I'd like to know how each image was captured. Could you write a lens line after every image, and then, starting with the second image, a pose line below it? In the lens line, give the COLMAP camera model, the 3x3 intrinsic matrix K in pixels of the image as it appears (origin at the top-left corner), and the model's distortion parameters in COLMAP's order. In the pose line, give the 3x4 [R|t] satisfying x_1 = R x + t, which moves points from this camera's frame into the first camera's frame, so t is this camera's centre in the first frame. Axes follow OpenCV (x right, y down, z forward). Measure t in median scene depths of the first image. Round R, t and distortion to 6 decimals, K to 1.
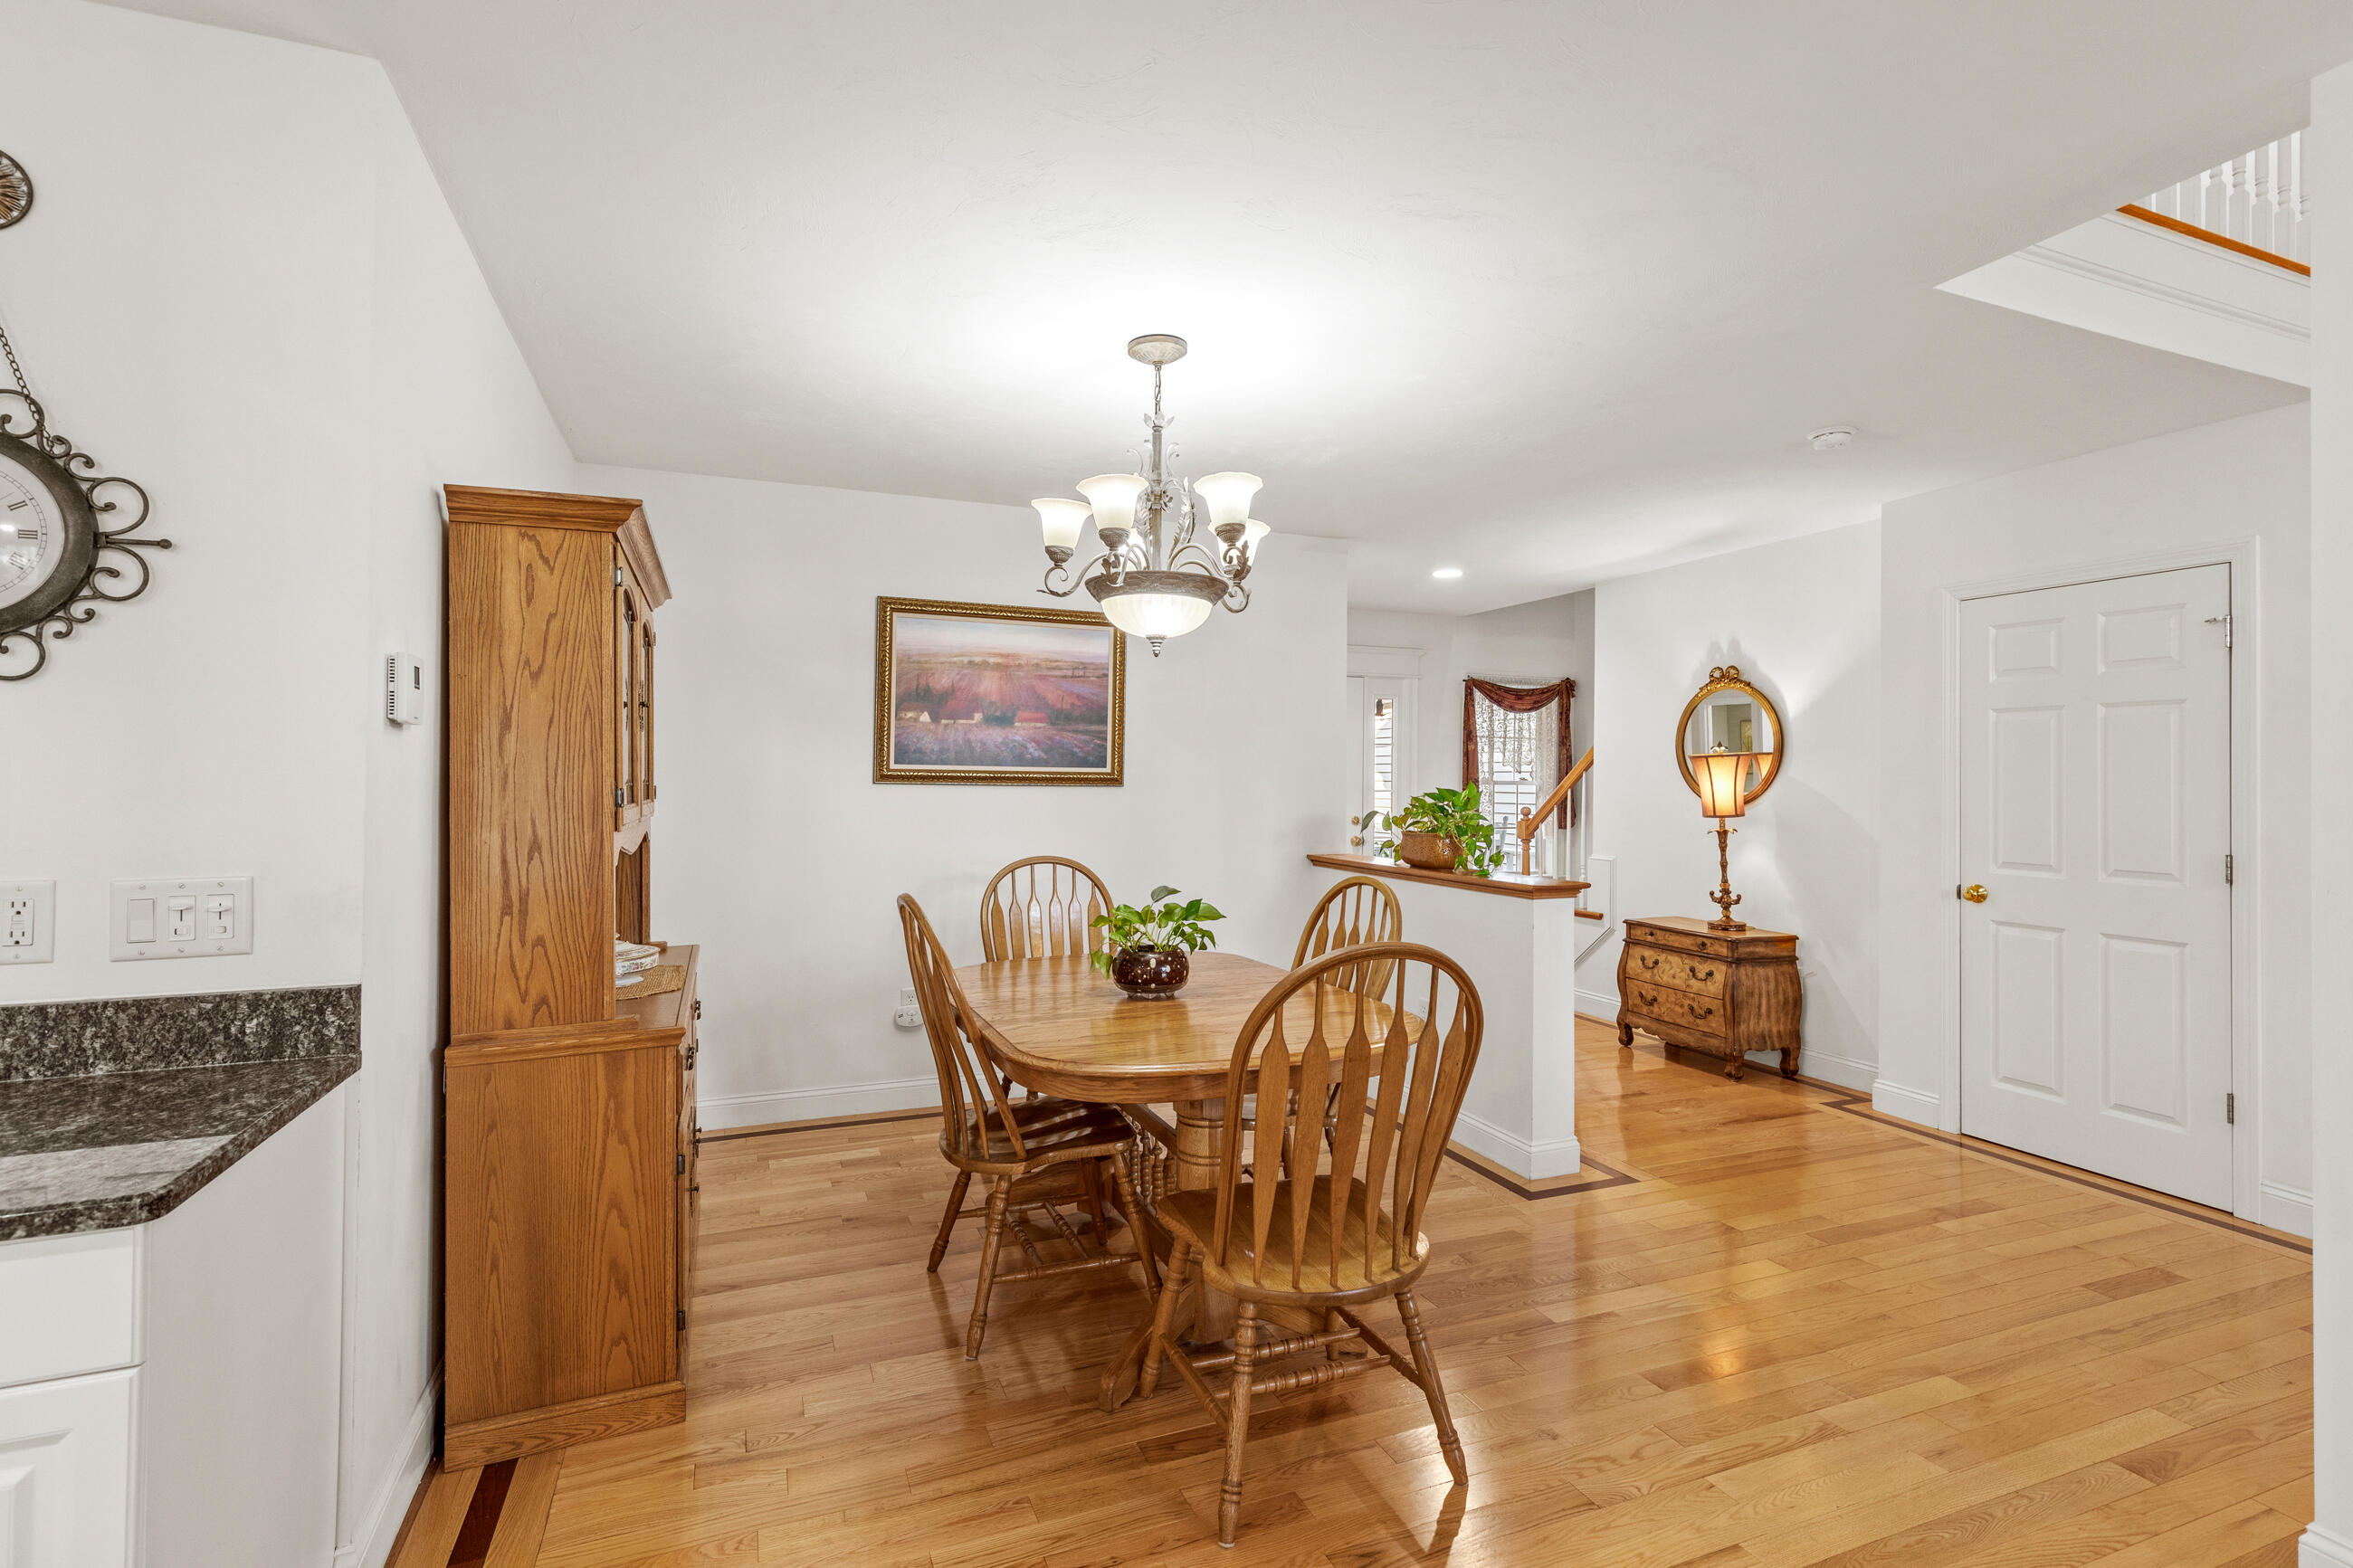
lens RADIAL K [[1071.8, 0, 1172.9], [0, 1071.8, 772.9], [0, 0, 1]] dist [0.008721, -0.001363]
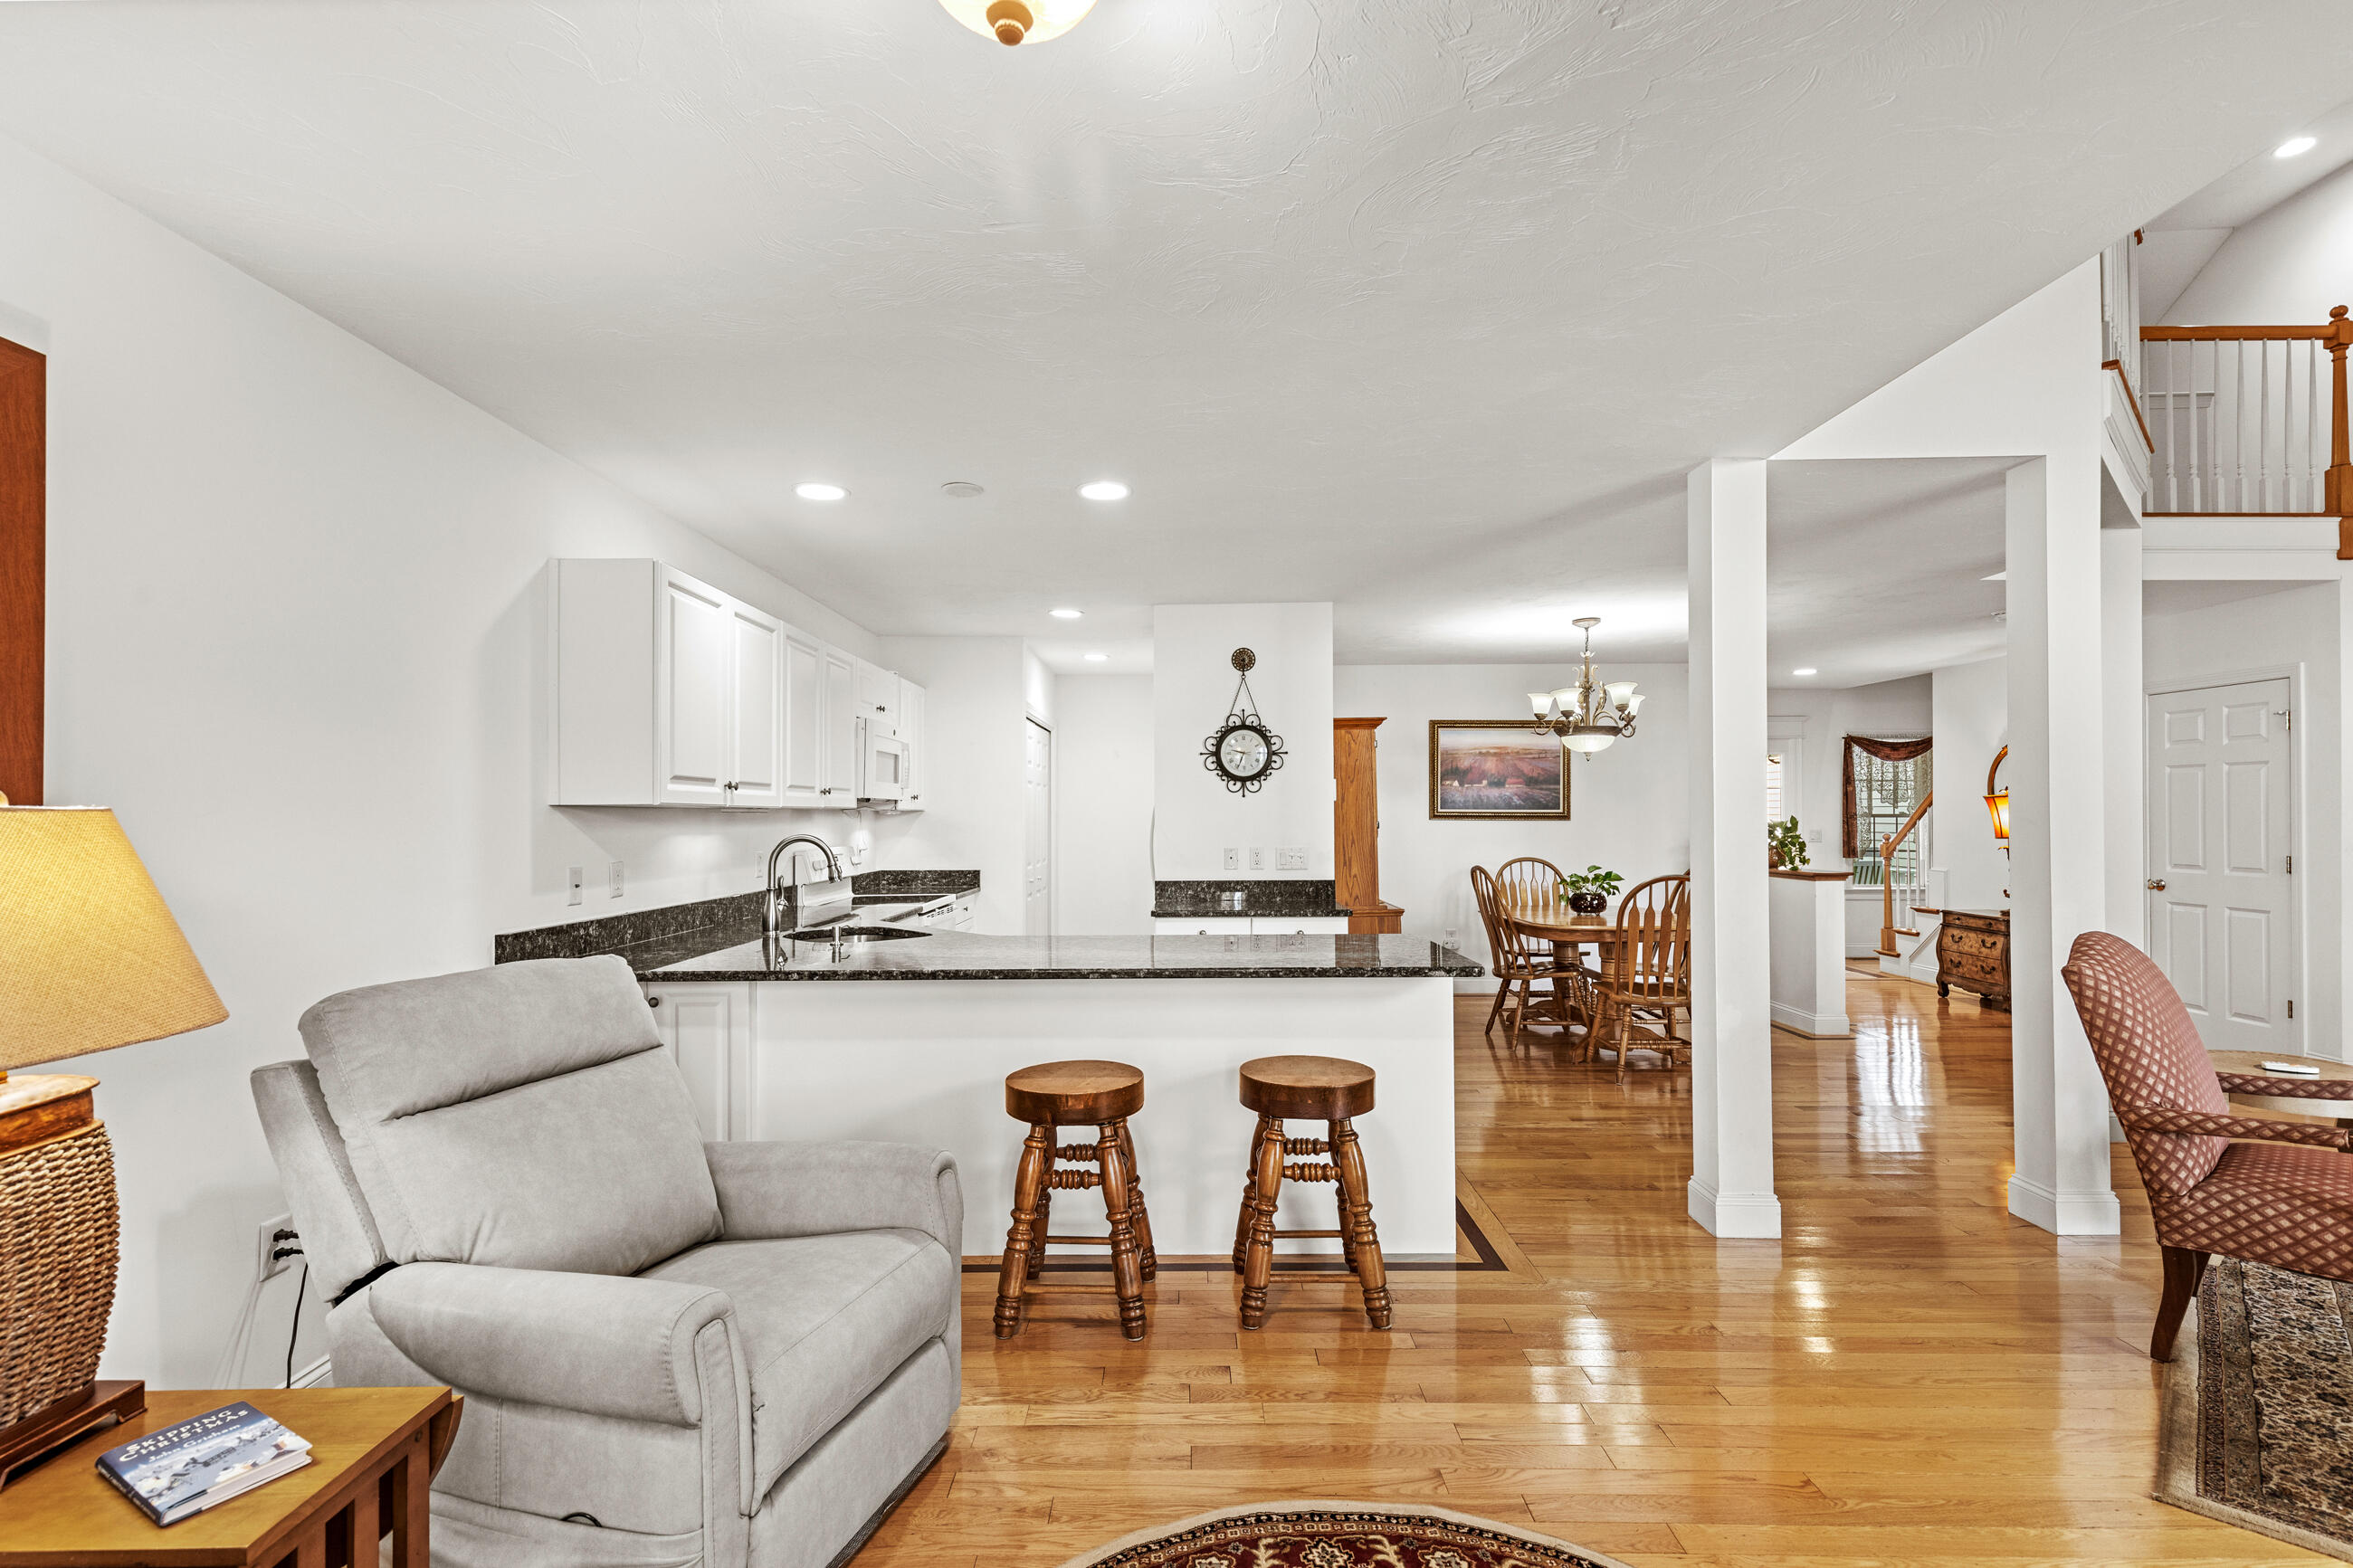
lens RADIAL K [[1071.8, 0, 1176.8], [0, 1071.8, 796.2], [0, 0, 1]] dist [0.008721, -0.001363]
pose [[0.925673, -0.016035, -0.377985, 0.022003], [0.011315, 0.999828, -0.014705, -0.007966], [0.378155, 0.009335, 0.925695, -0.868263]]
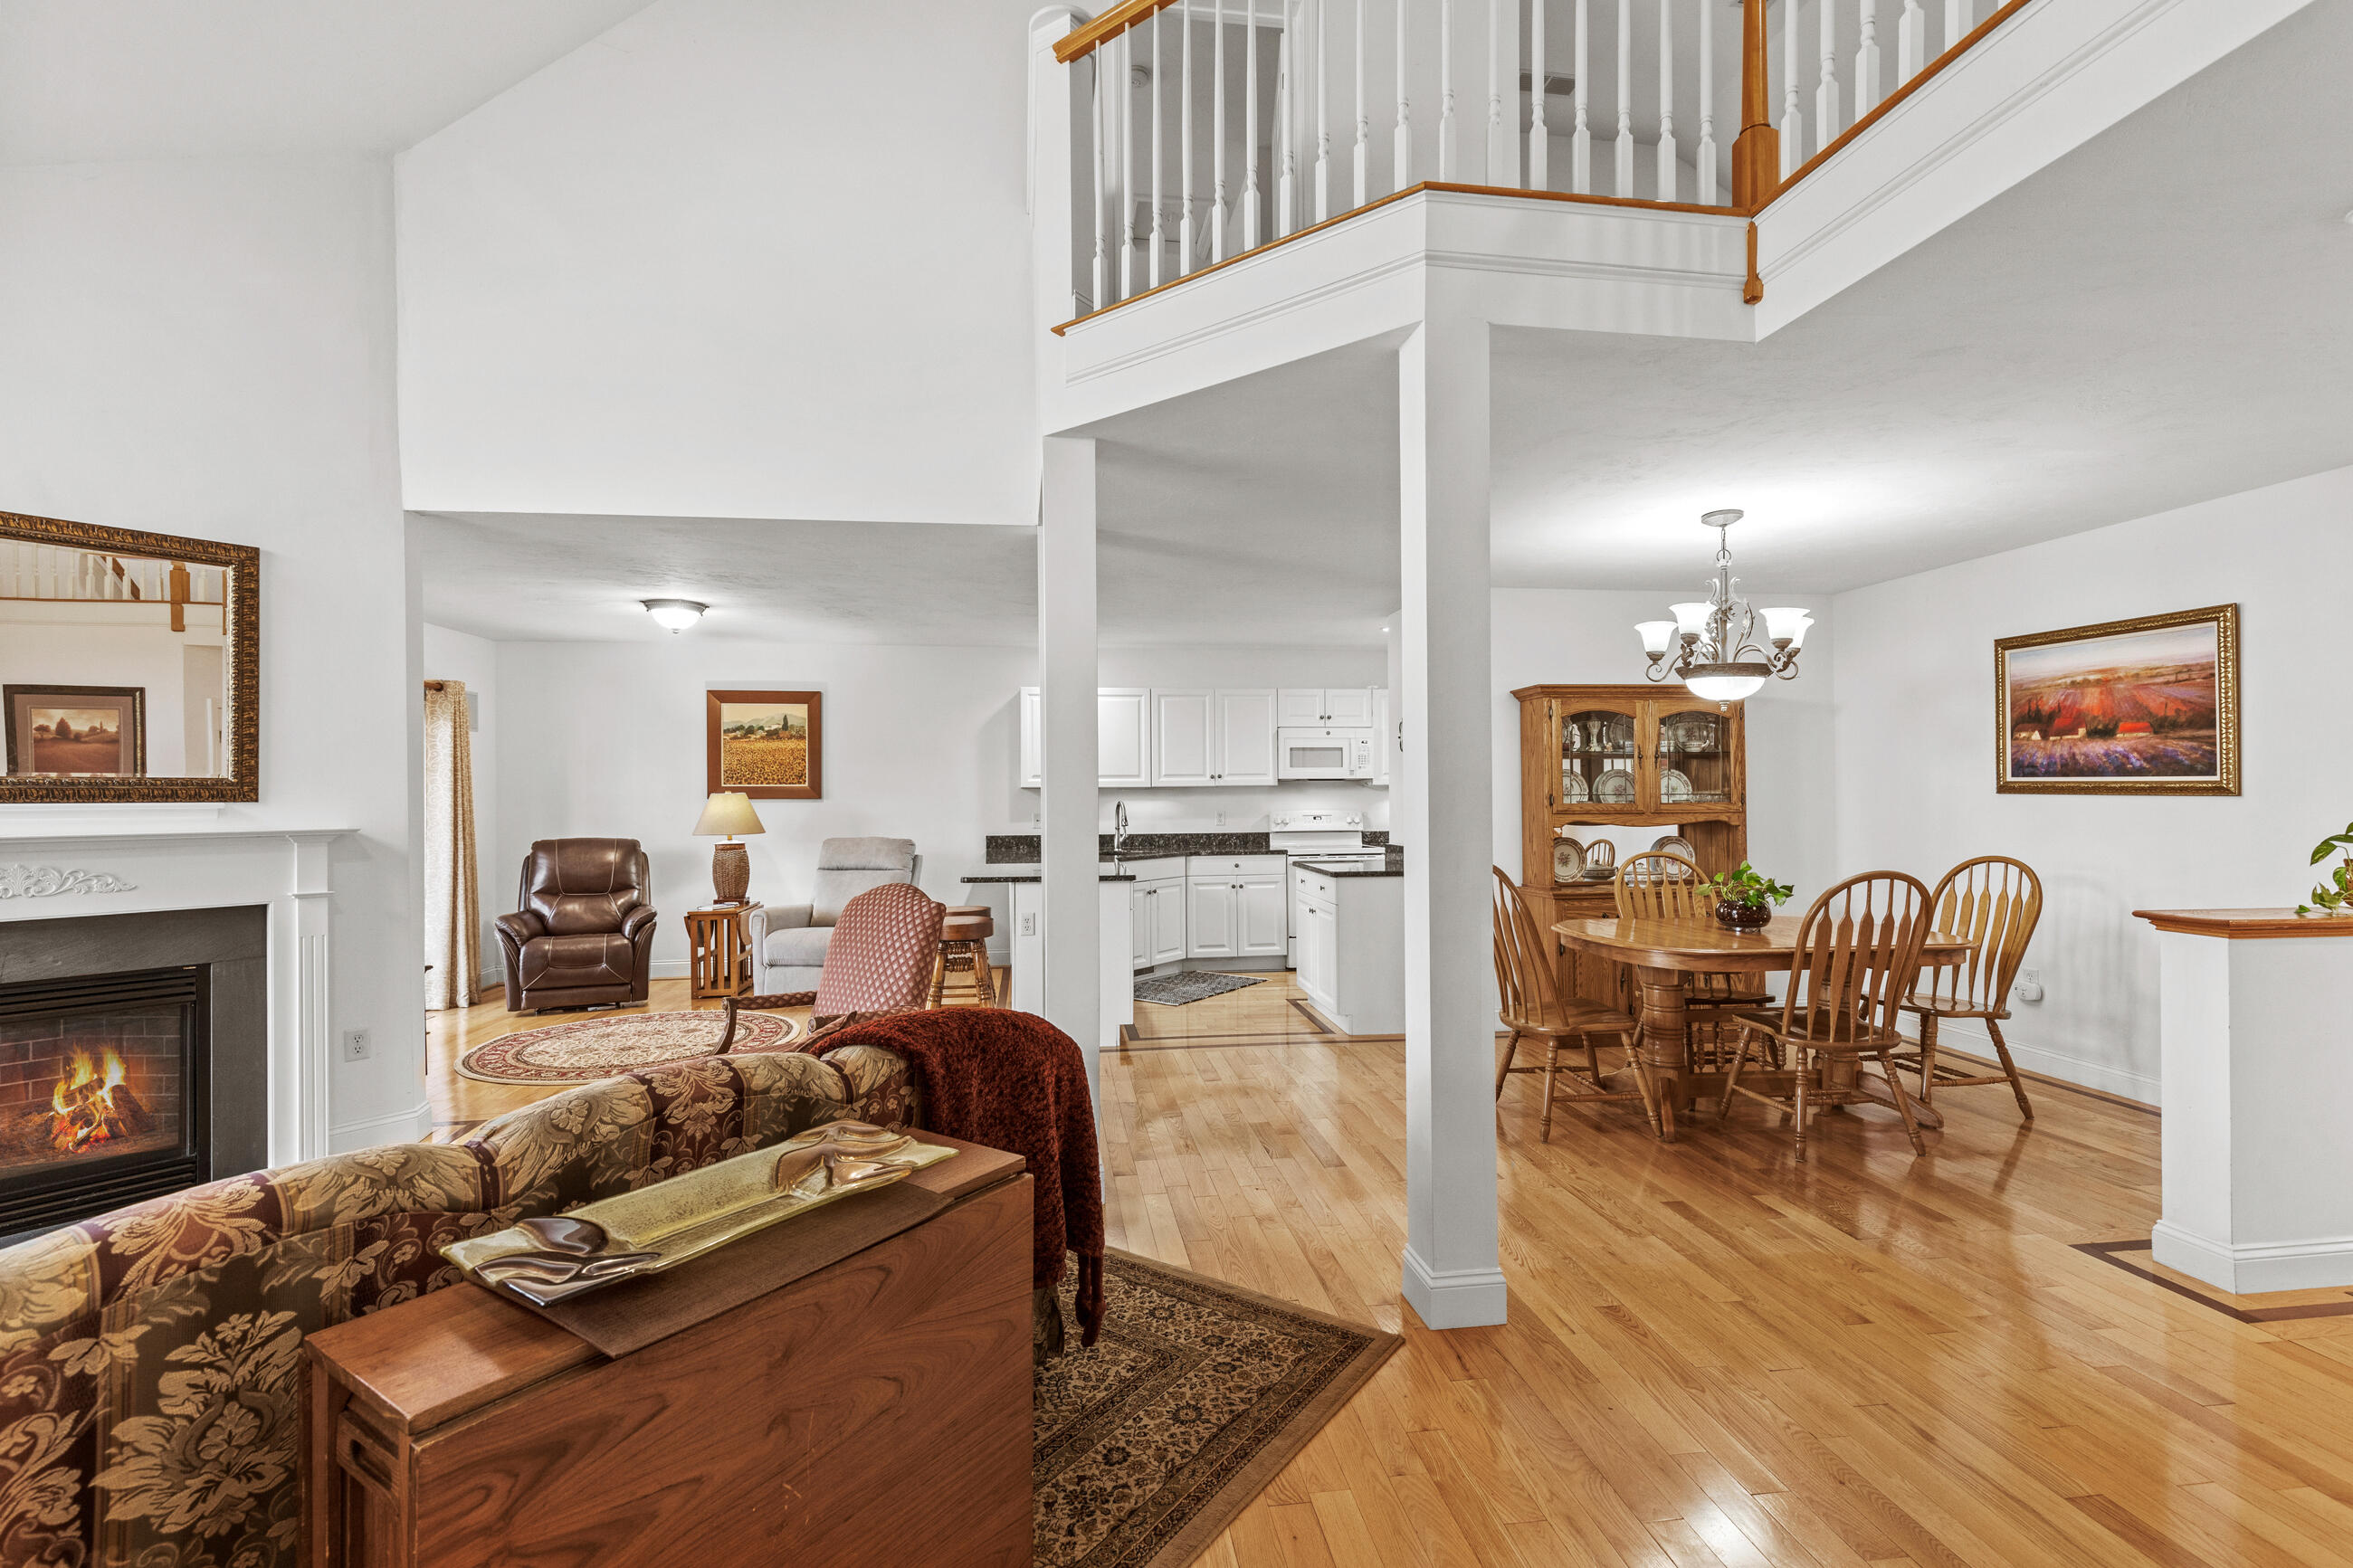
lens RADIAL K [[1071.8, 0, 1177.3], [0, 1071.8, 793.5], [0, 0, 1]] dist [0.008721, -0.001363]
pose [[-0.241736, -0.004407, -0.970332, 1.075944], [0.010272, 0.999922, -0.007101, 0.008364], [0.970288, -0.011684, -0.241671, 0.372748]]
